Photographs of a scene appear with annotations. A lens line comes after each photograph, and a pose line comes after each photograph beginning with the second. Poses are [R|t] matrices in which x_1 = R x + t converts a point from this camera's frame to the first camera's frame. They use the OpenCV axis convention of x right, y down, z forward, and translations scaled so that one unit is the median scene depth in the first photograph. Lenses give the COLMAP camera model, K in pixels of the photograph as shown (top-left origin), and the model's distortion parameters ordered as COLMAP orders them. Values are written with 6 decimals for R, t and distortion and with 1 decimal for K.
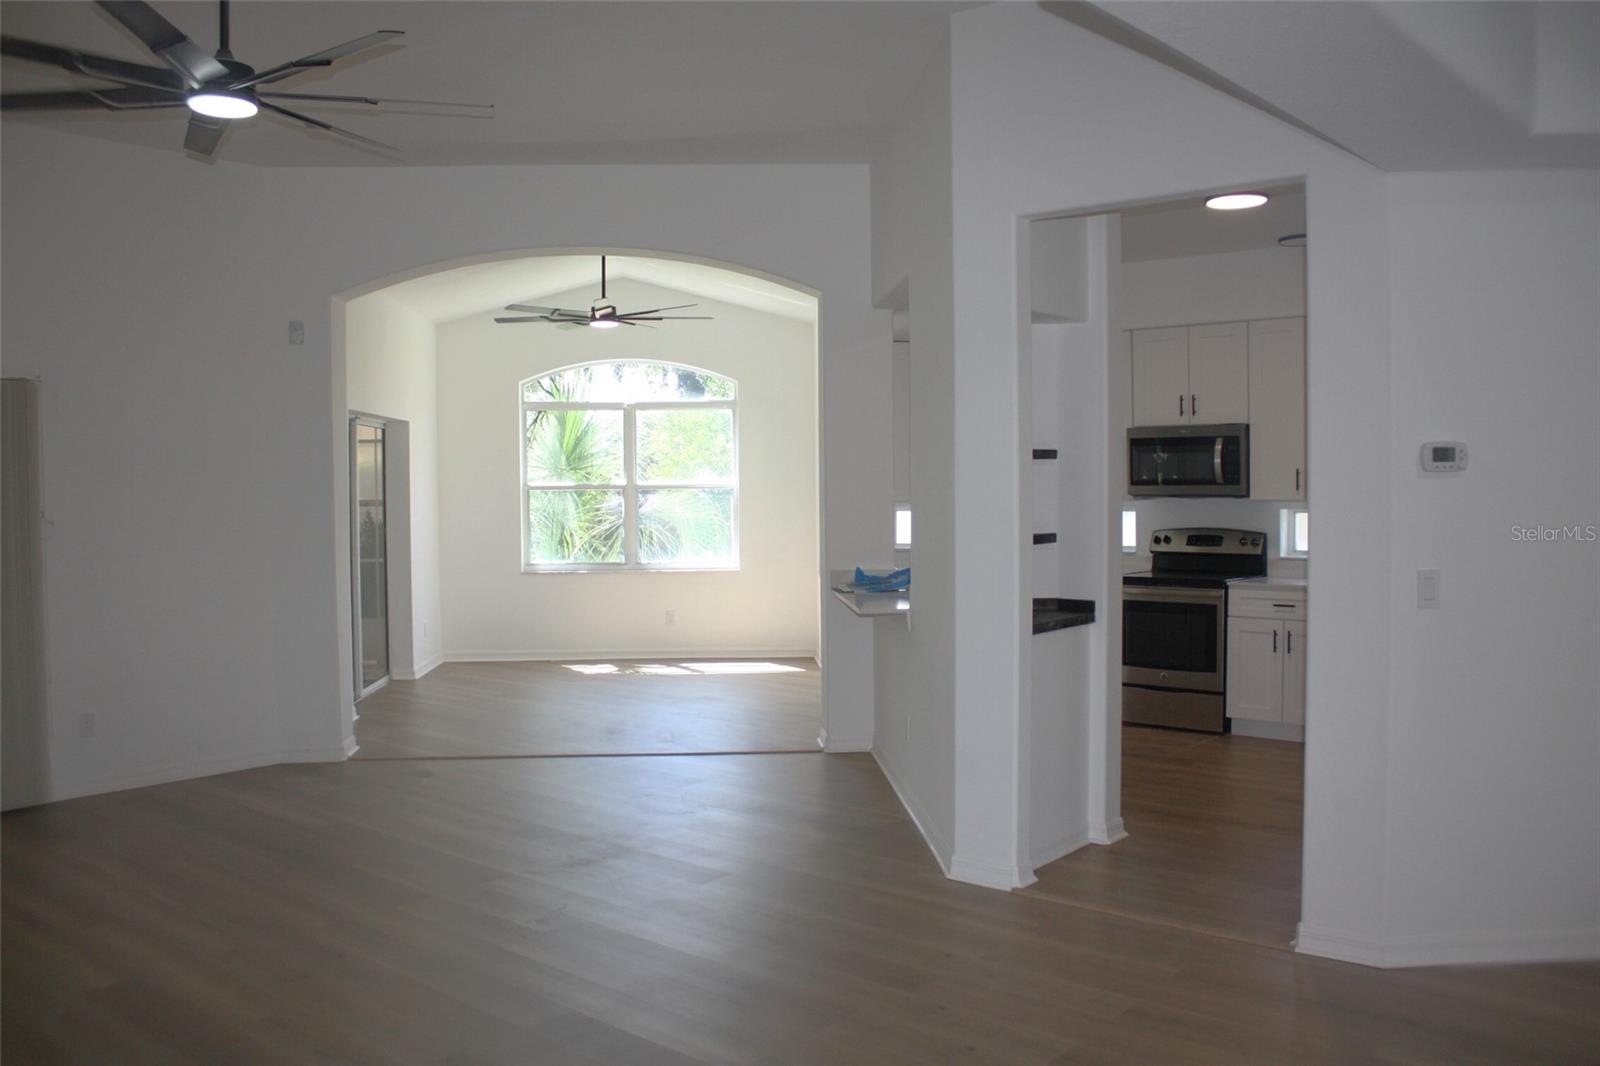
lens RADIAL K [[1346.5, 0, 800.0], [0, 1346.5, 533.0], [0, 0, 1]] dist [-0.183023, 0.174709]
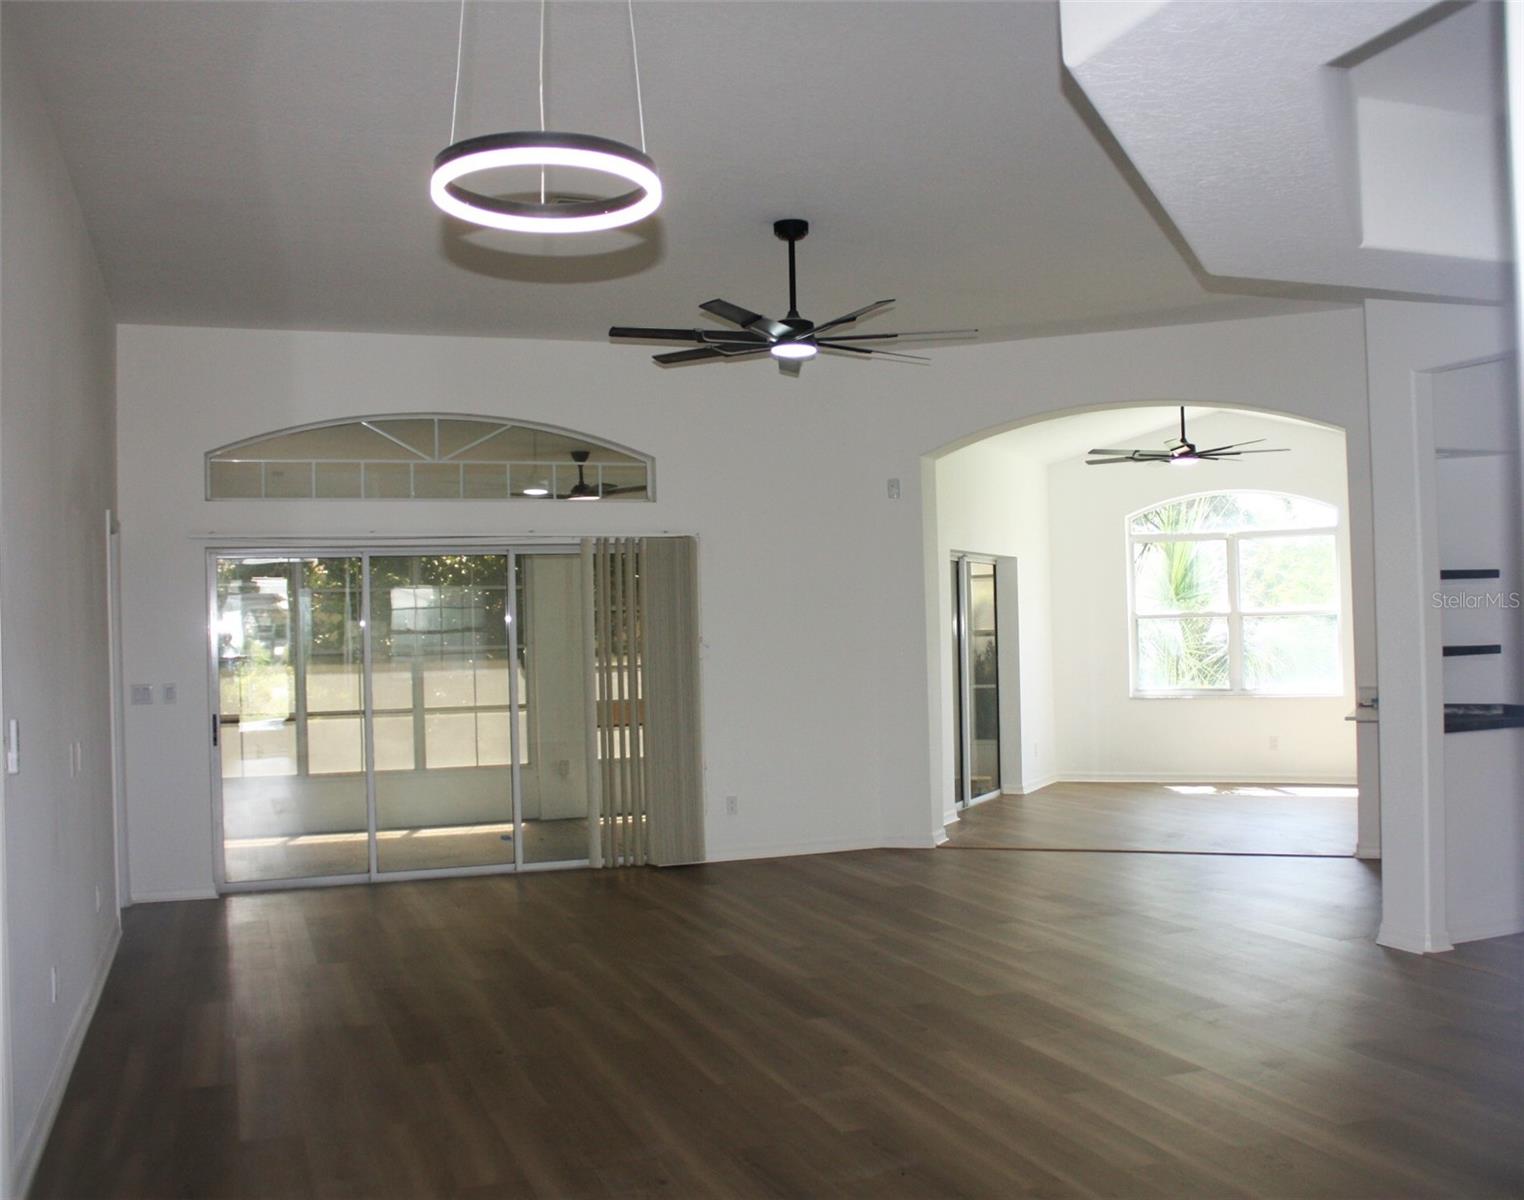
lens RADIAL K [[1465.2, 0, 762.0], [0, 1465.2, 600.0], [0, 0, 1]] dist [-0.176523, -0.001737]
pose [[0.871140, -0.021792, -0.490551, 0.111388], [-0.002423, 0.998812, -0.048674, 0.010140], [0.491029, 0.043590, 0.870052, -0.149151]]
